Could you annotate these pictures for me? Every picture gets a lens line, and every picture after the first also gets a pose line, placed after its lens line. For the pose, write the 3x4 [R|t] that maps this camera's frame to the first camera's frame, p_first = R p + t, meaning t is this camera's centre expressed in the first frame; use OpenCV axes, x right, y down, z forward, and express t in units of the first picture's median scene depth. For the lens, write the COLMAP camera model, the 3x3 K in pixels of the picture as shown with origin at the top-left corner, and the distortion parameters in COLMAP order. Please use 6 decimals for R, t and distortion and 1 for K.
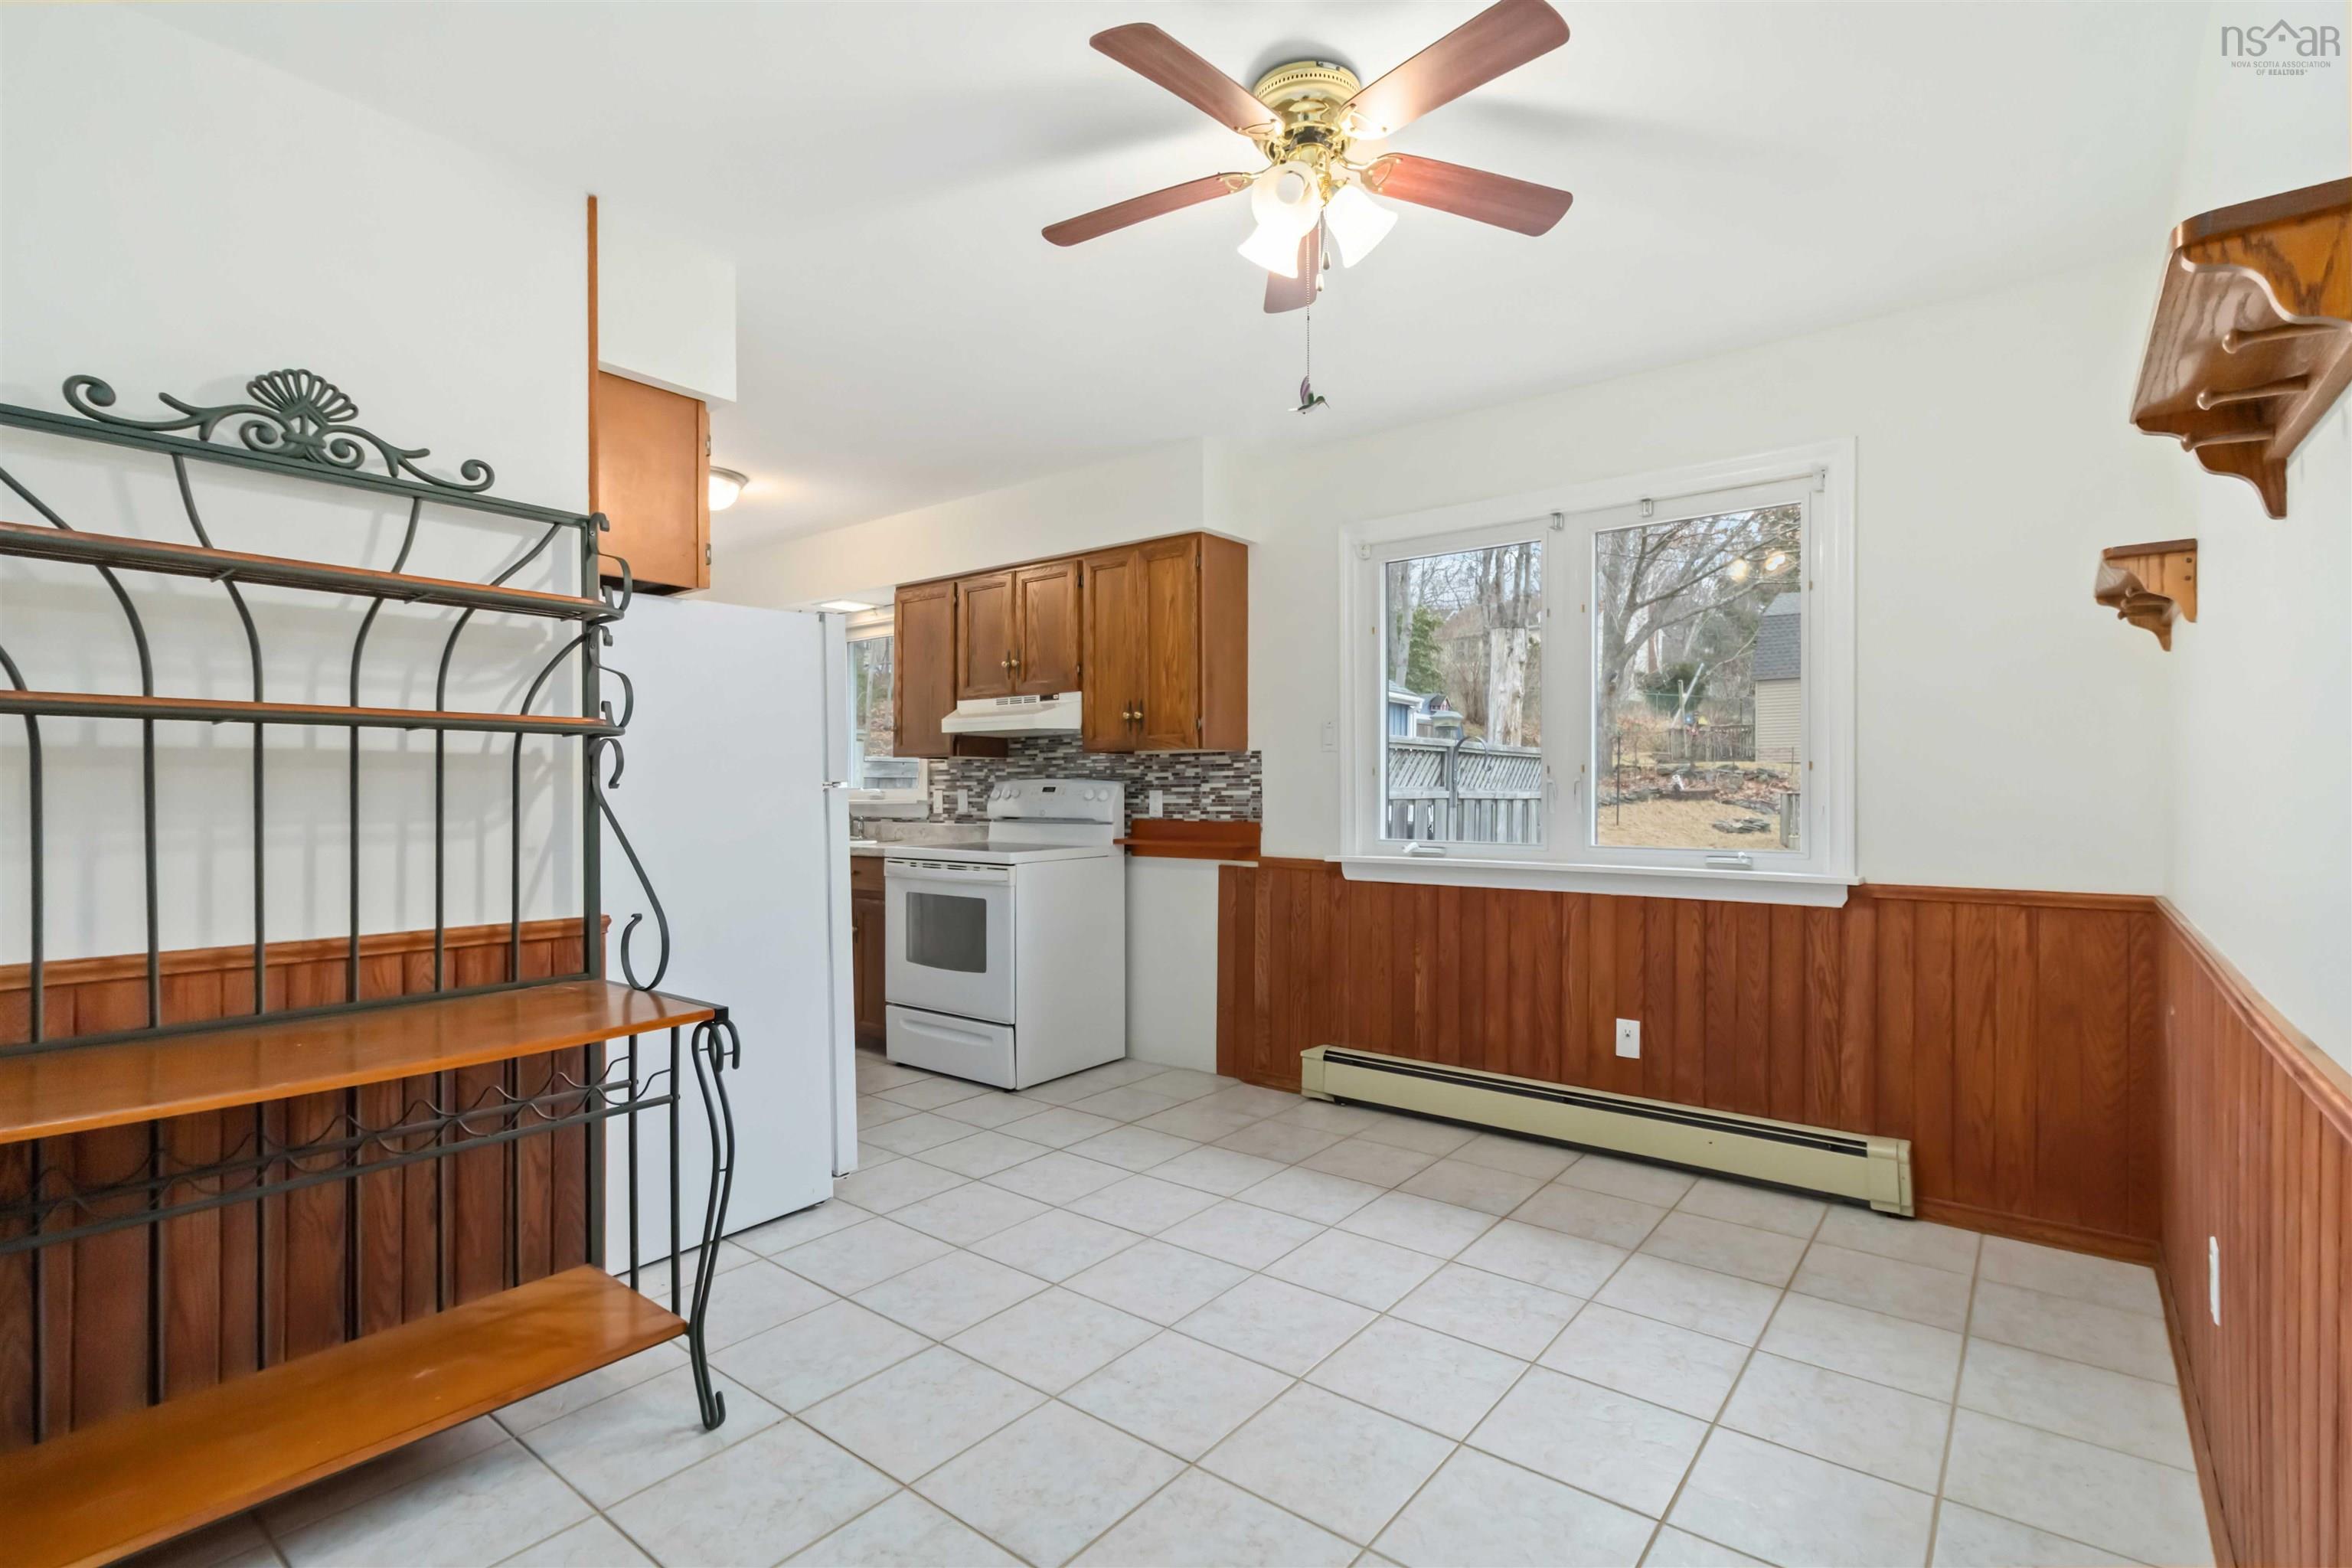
lens RADIAL K [[1089.6, 0, 1179.6], [0, 1089.6, 783.9], [0, 0, 1]] dist [-0.001031, 0.000200]
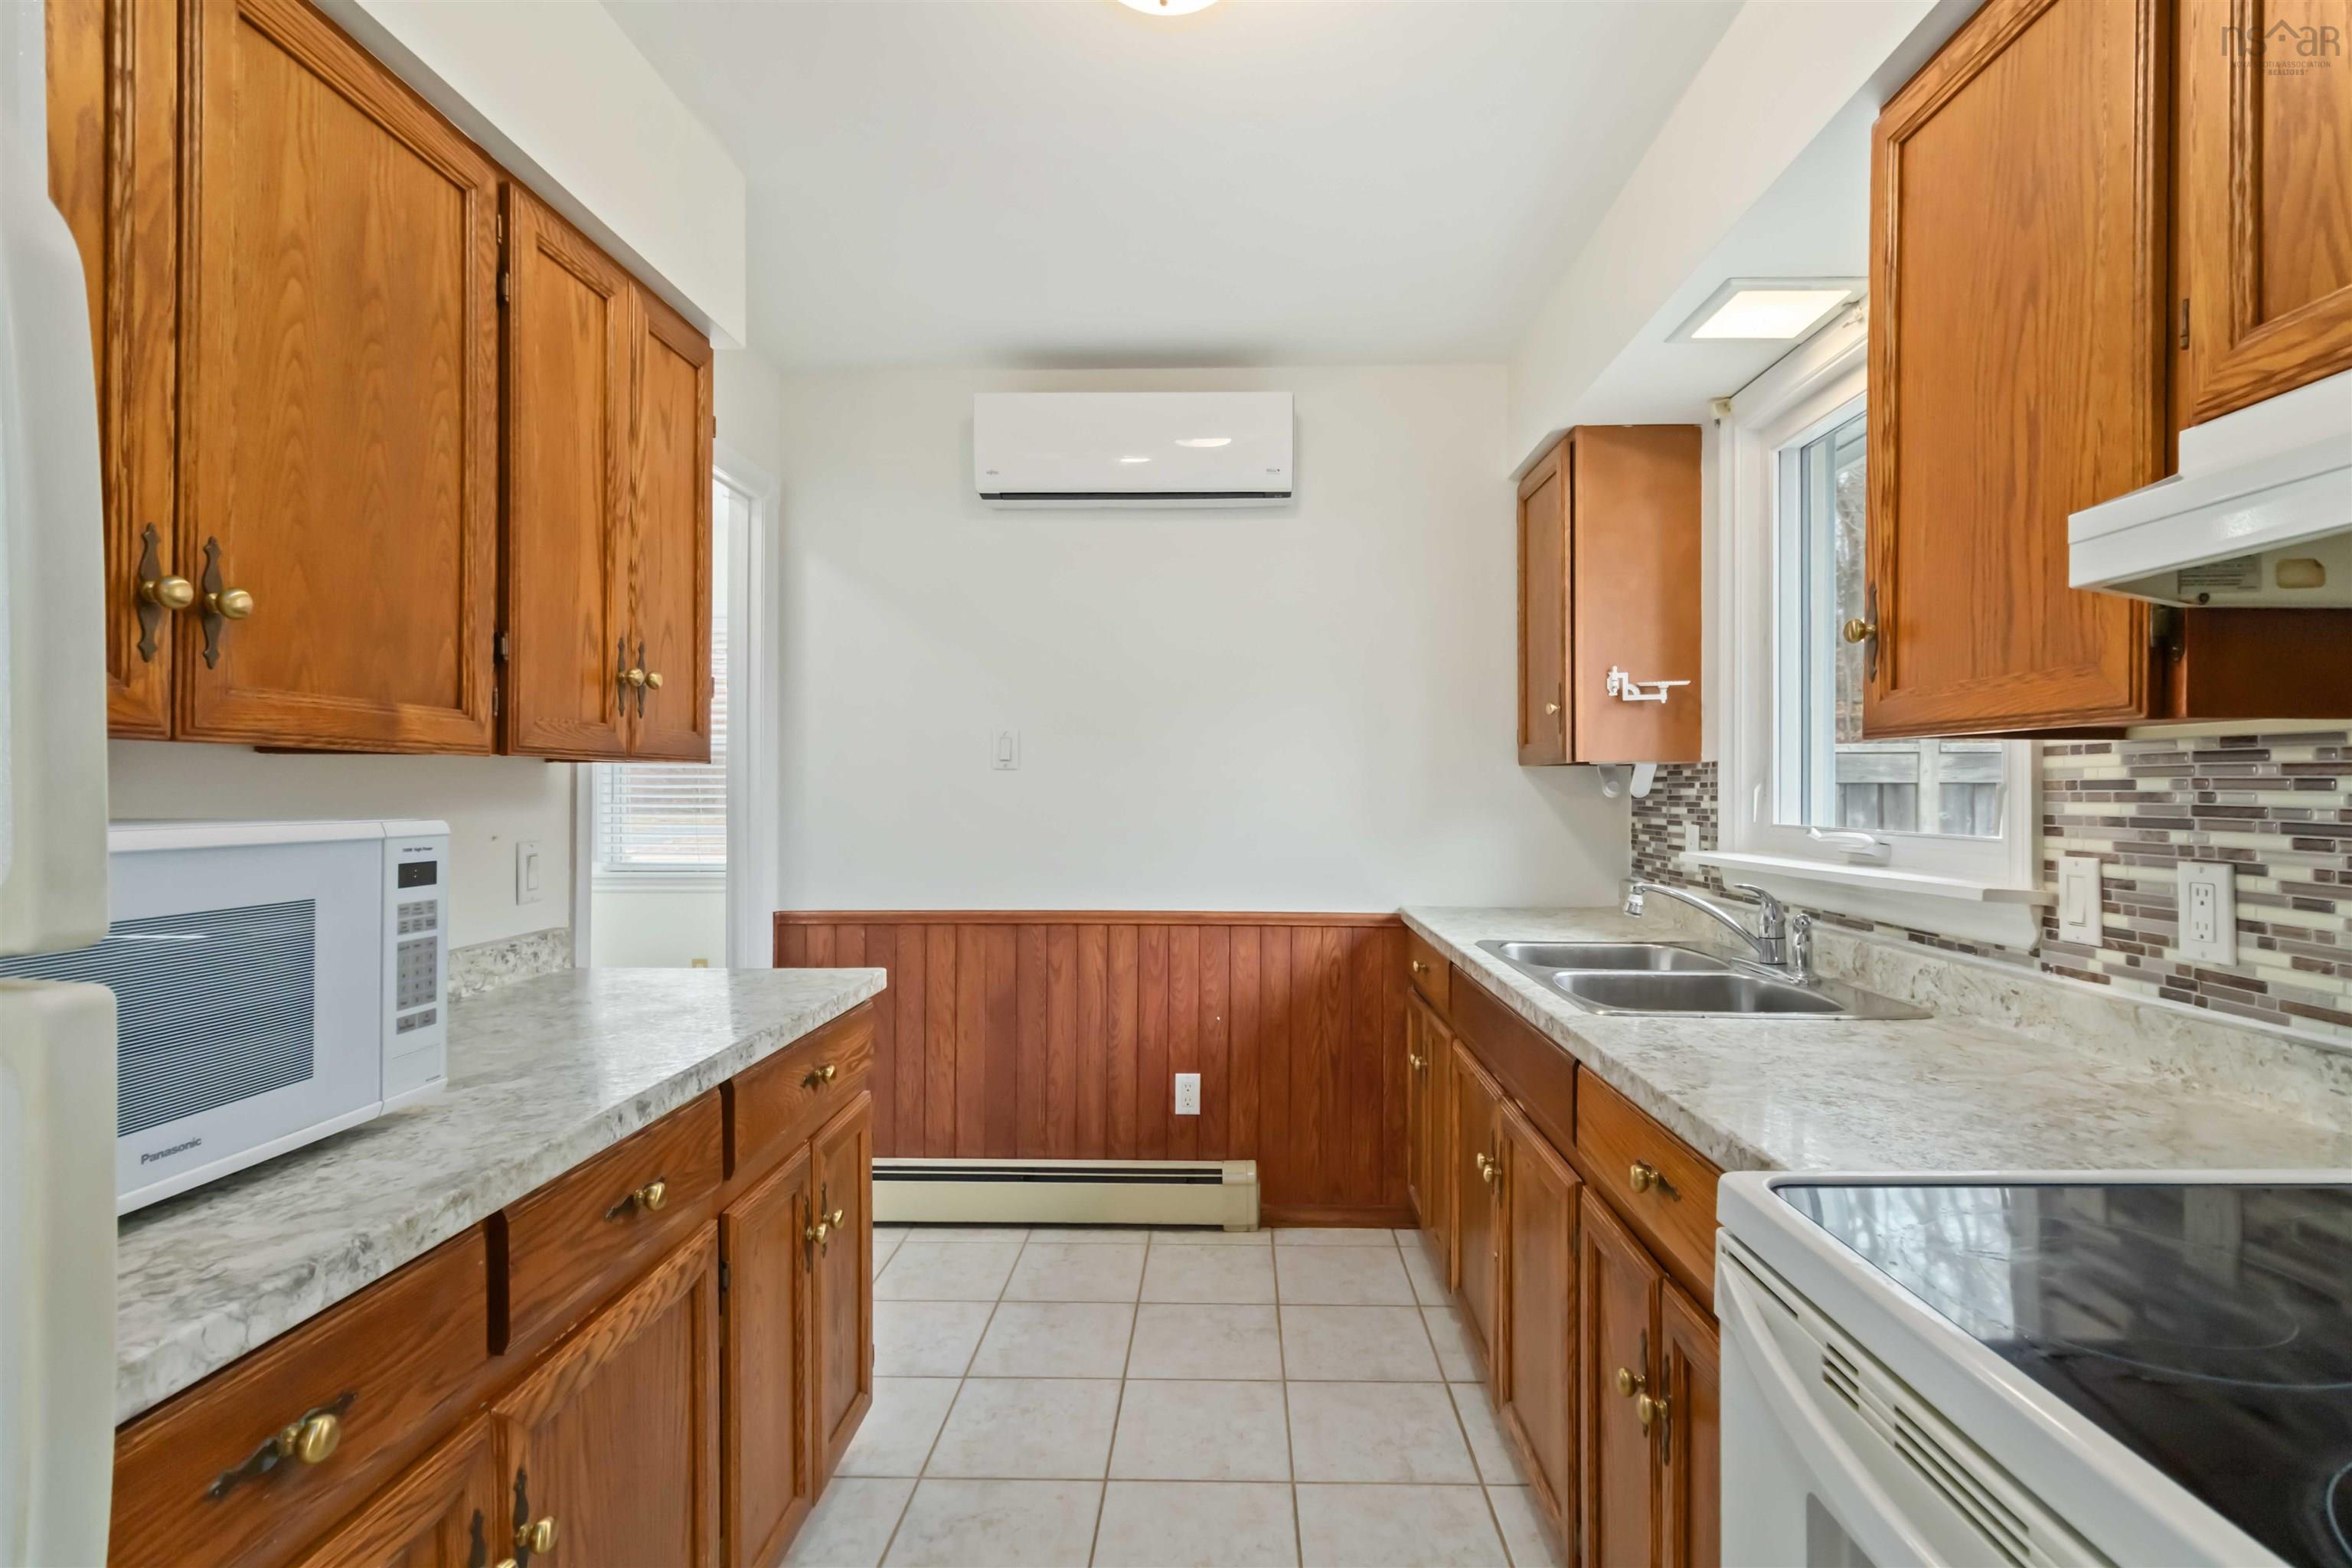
lens RADIAL K [[1089.6, 0, 1196.7], [0, 1089.6, 783.4], [0, 0, 1]] dist [-0.001031, 0.000200]
pose [[0.599085, 0.003185, -0.800679, -0.164532], [-0.002396, 0.999995, 0.002185, -0.014614], [0.800682, 0.000609, 0.599089, 0.797726]]
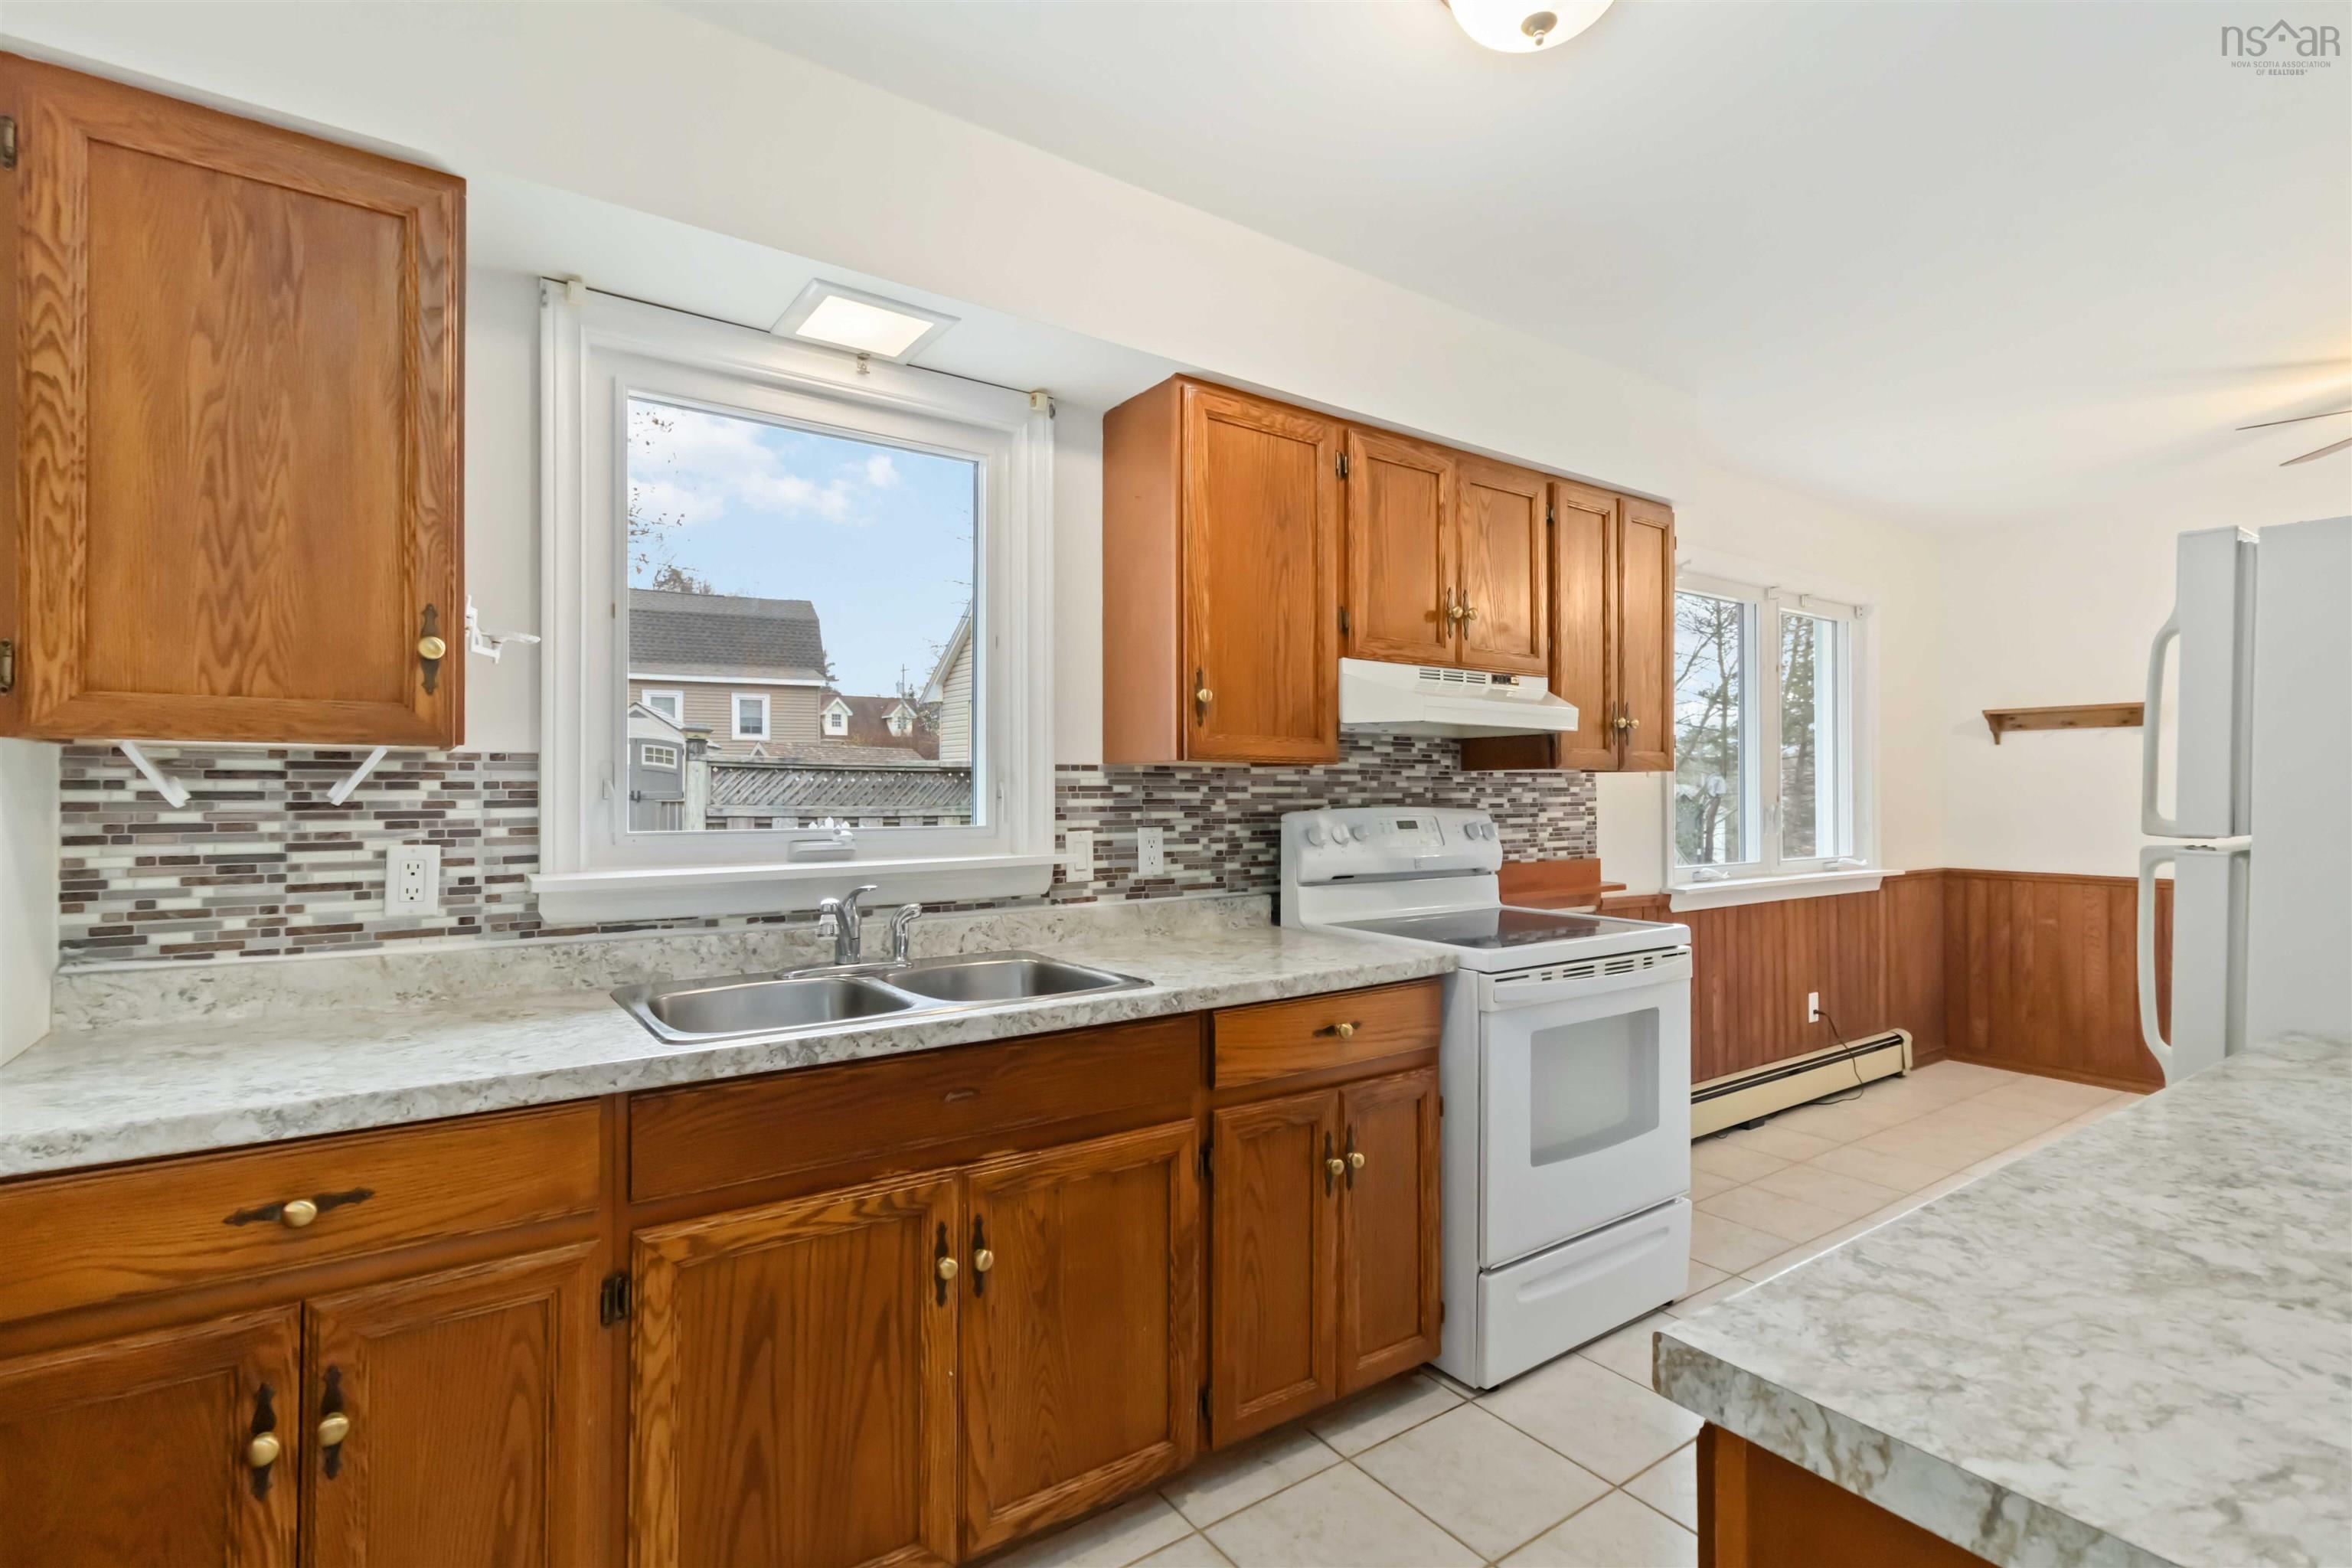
lens RADIAL K [[1089.6, 0, 1195.1], [0, 1089.6, 784.0], [0, 0, 1]] dist [-0.001031, 0.000200]
pose [[0.281583, 0.009573, 0.959489, -0.769861], [-0.007339, 0.999942, -0.007823, -0.012571], [-0.959509, -0.004839, 0.281637, 0.987304]]
